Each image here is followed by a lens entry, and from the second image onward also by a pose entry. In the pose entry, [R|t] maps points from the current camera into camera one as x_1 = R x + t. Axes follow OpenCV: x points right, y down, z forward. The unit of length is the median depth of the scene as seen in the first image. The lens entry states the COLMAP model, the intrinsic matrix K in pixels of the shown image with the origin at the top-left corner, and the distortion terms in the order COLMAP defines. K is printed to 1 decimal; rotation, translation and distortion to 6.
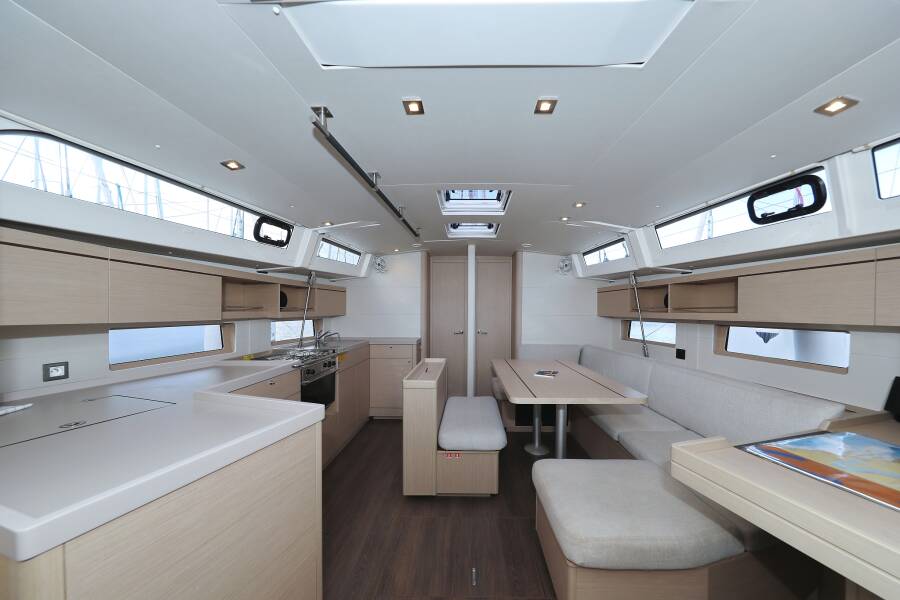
lens RADIAL K [[289.4, 0, 449.2], [0, 289.4, 324.1], [0, 0, 1]] dist [0.007488, 0.000209]
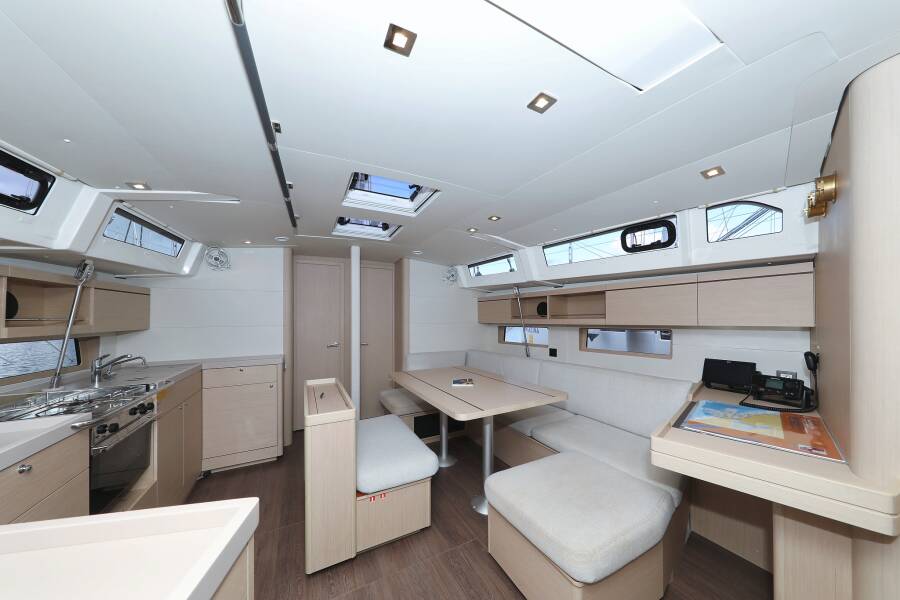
lens RADIAL K [[289.4, 0, 455.0], [0, 289.4, 323.9], [0, 0, 1]] dist [0.007488, 0.000209]
pose [[0.868790, -0.023673, 0.494614, -0.182531], [0.038552, 0.999058, -0.019901, -0.011257], [-0.493677, 0.036359, 0.868885, 0.157852]]
